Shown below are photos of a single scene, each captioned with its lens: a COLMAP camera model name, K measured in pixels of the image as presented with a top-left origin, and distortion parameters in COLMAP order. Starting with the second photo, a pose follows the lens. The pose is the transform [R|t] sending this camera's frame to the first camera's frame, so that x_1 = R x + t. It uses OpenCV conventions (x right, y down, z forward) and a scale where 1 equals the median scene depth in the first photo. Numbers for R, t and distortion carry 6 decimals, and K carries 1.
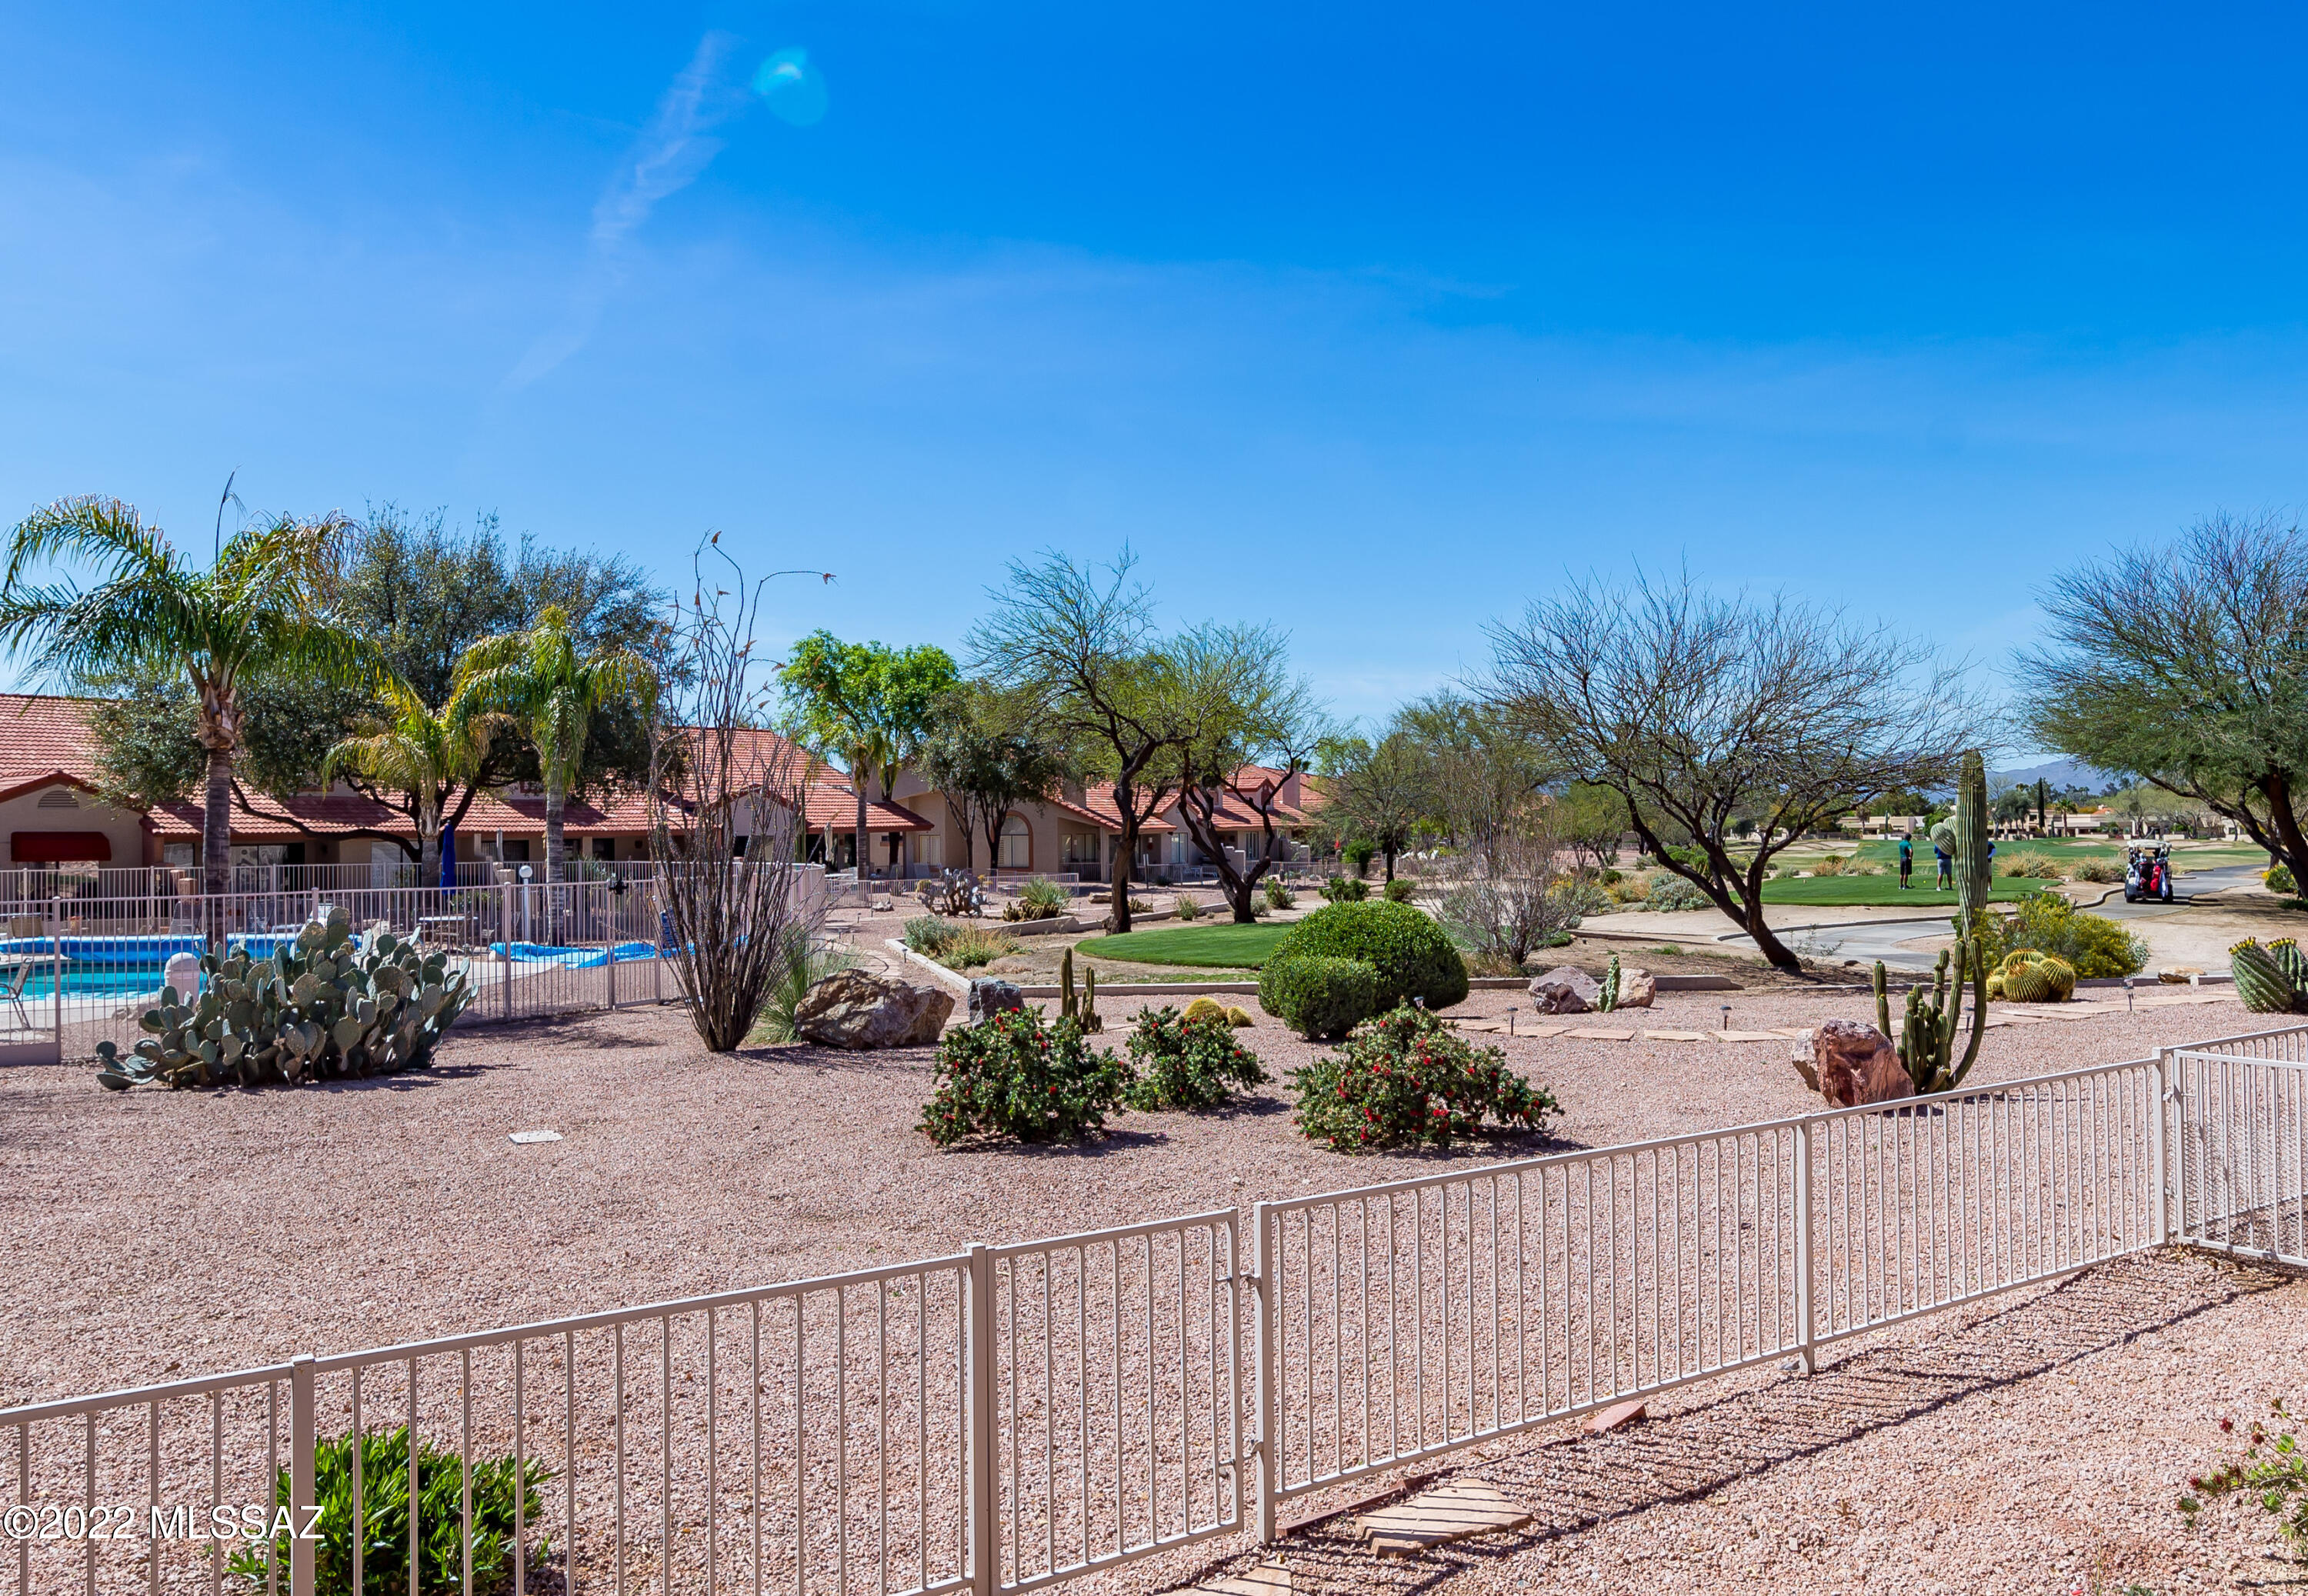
lens RADIAL K [[1735.6, 0, 1319.1], [0, 1735.6, 816.7], [0, 0, 1]] dist [0.005879, -0.003584]
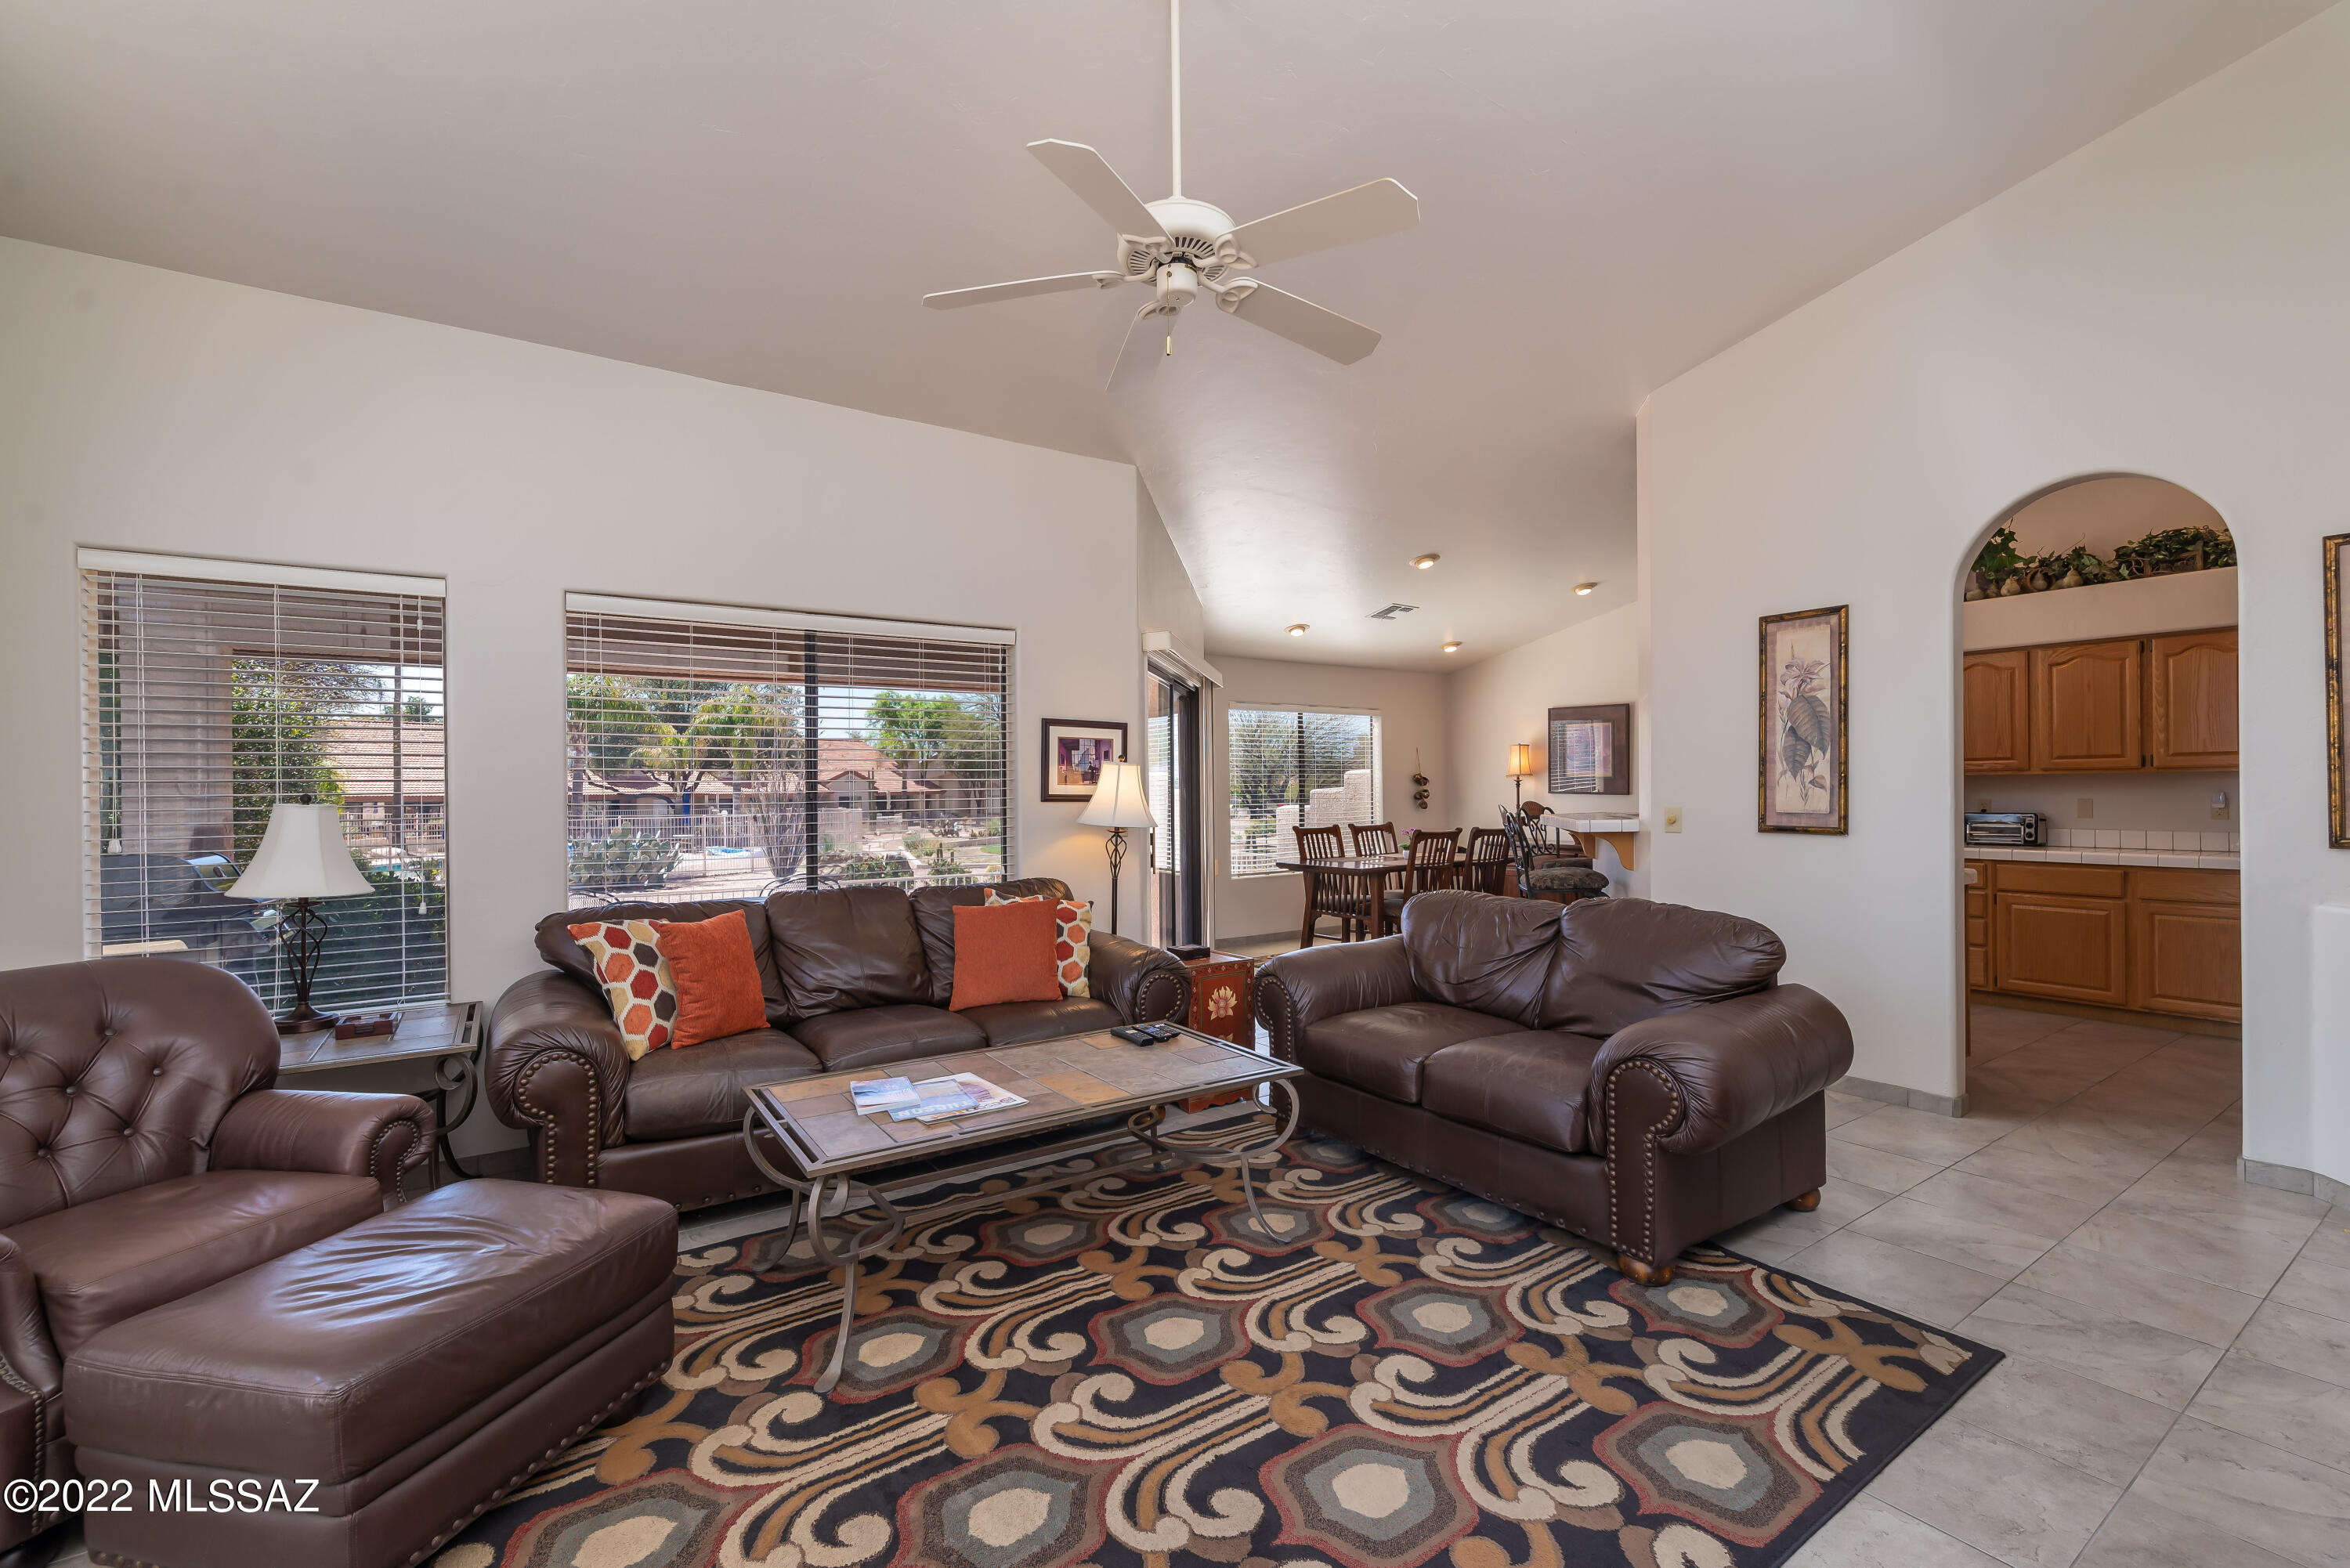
lens RADIAL K [[1009.9, 0, 1172.8], [0, 1009.9, 789.3], [0, 0, 1]] dist [-0.000340, 0.000441]
pose [[0.999541, -0.000256, -0.030287, 0.130219], [0.000348, 0.999995, 0.003014, -0.000004], [0.030286, -0.003023, 0.999537, -0.209991]]
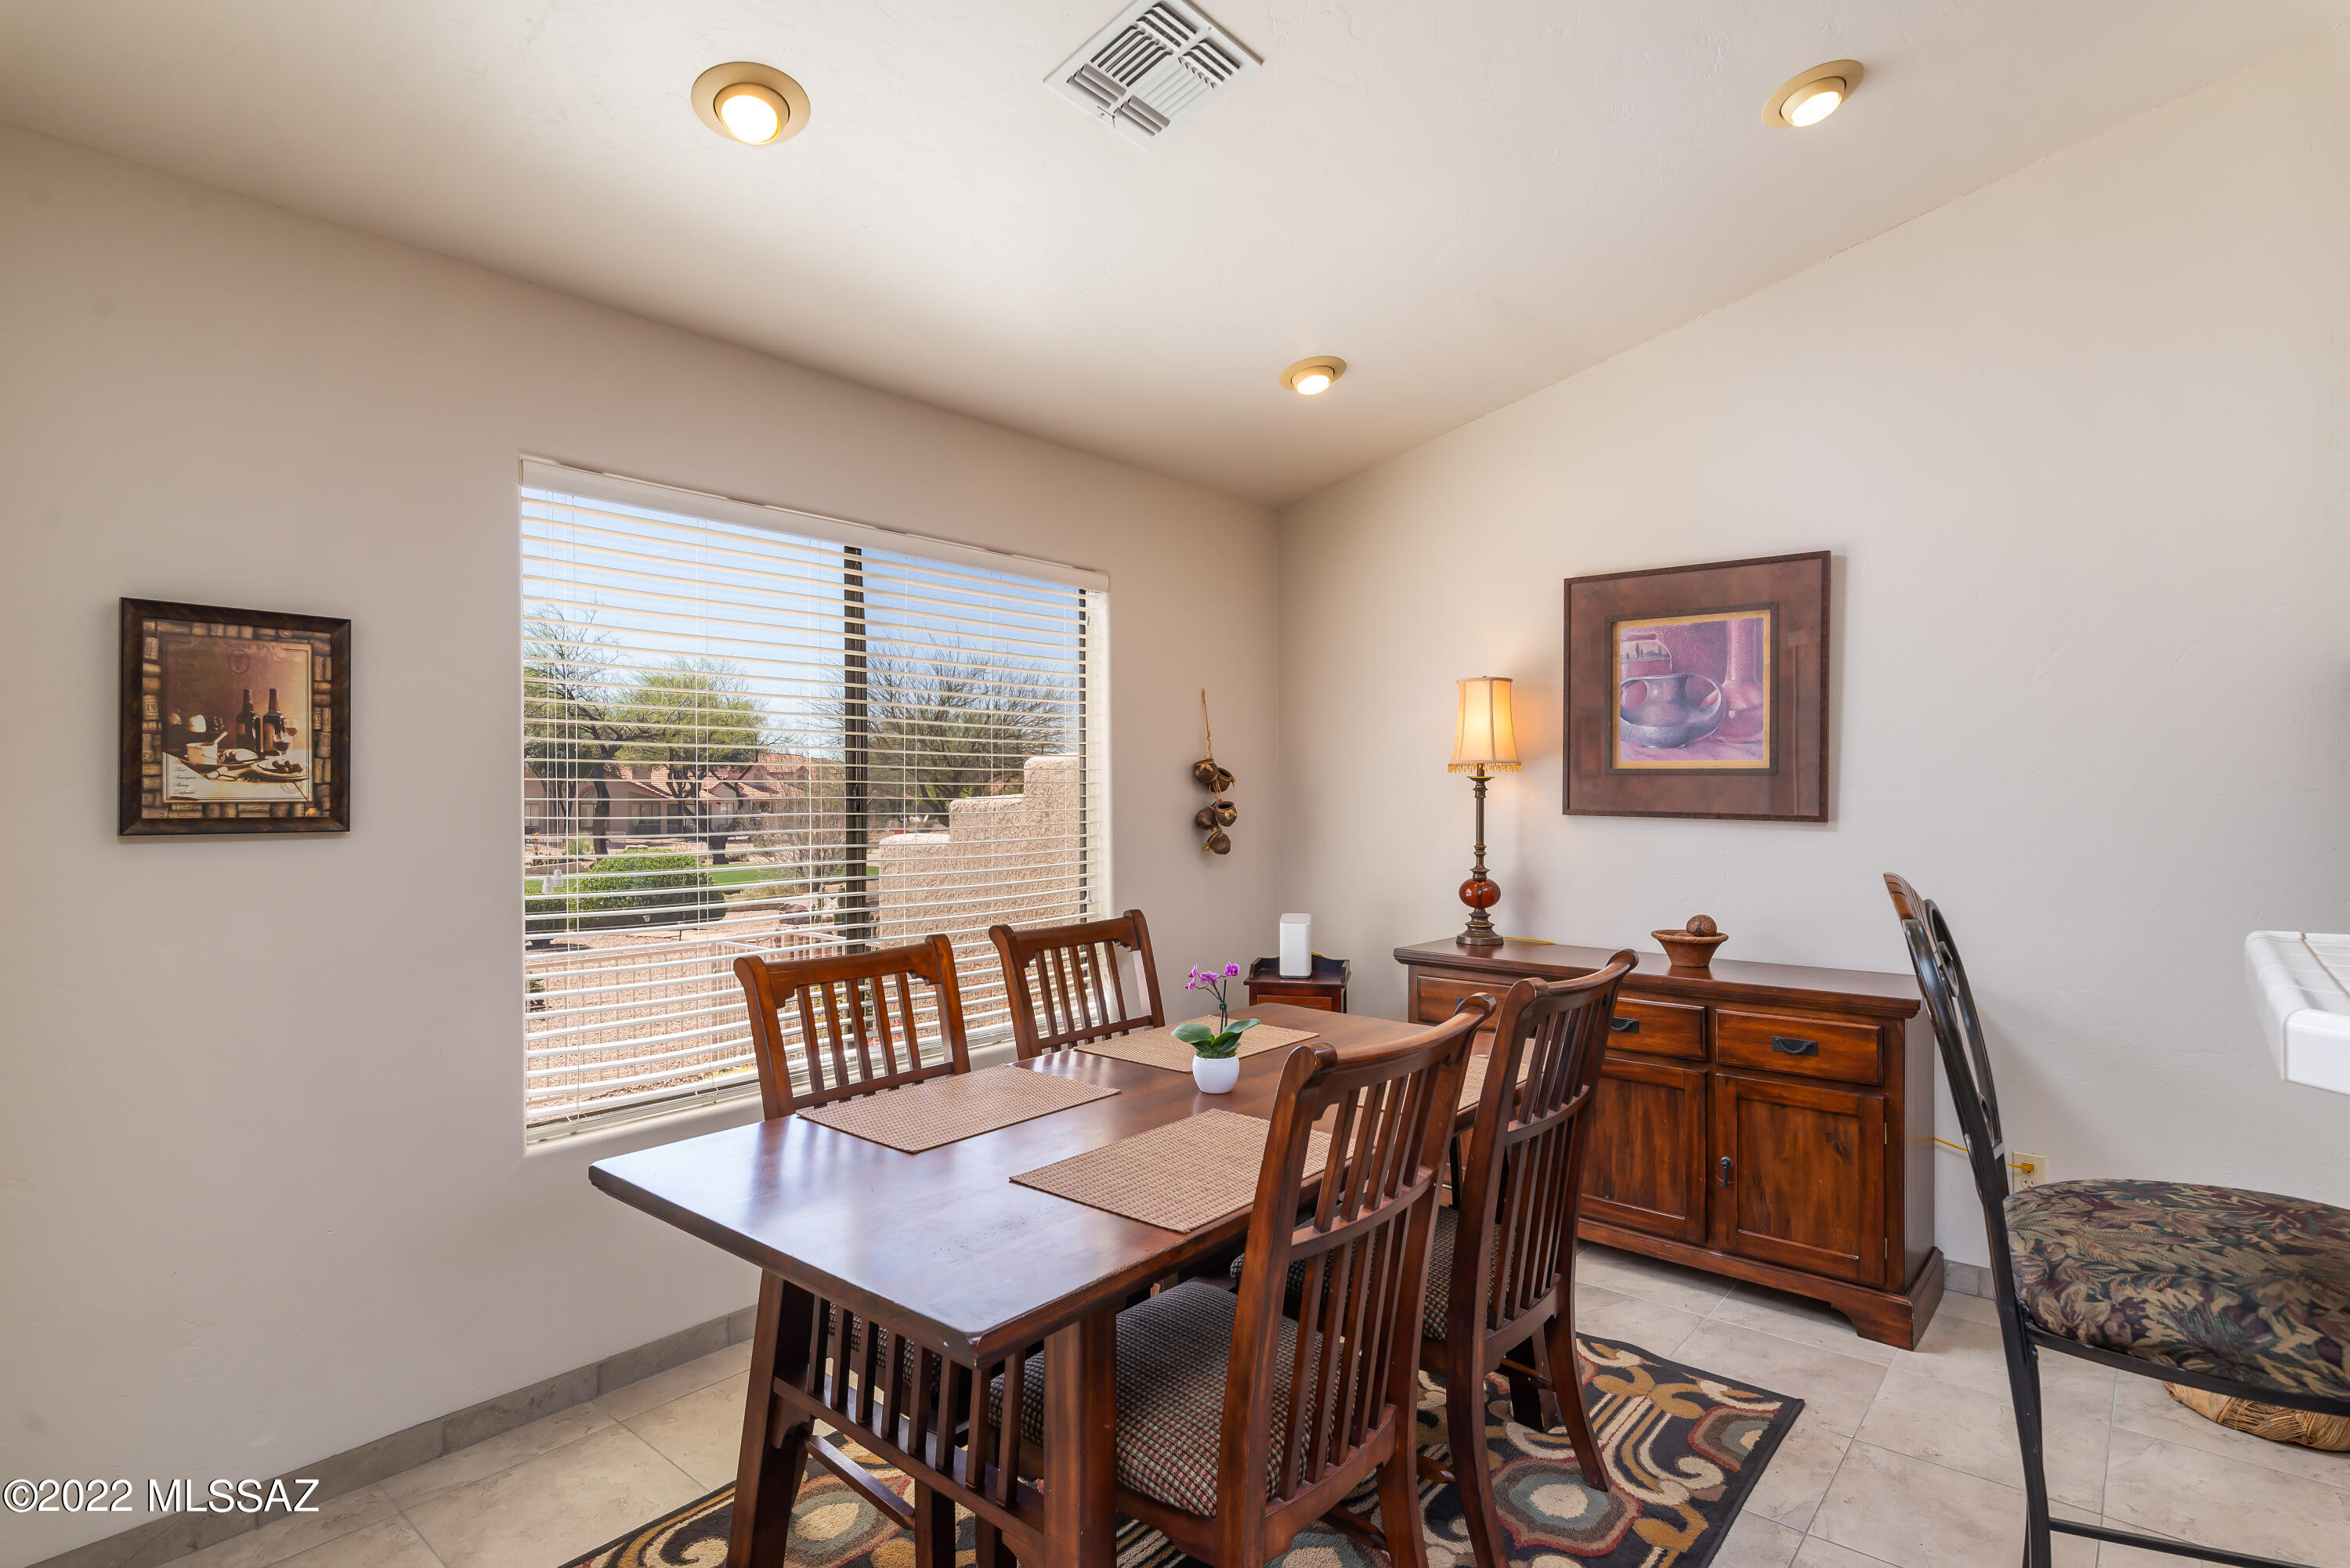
lens RADIAL K [[1160.6, 0, 1183.5], [0, 1160.6, 804.5], [0, 0, 1]] dist [-0.003746, -0.000770]
pose [[0.972678, 0.004178, 0.232119, 0.163066], [-0.006401, 0.999941, 0.008825, 0.000155], [-0.232069, -0.010070, 0.972647, -0.024304]]
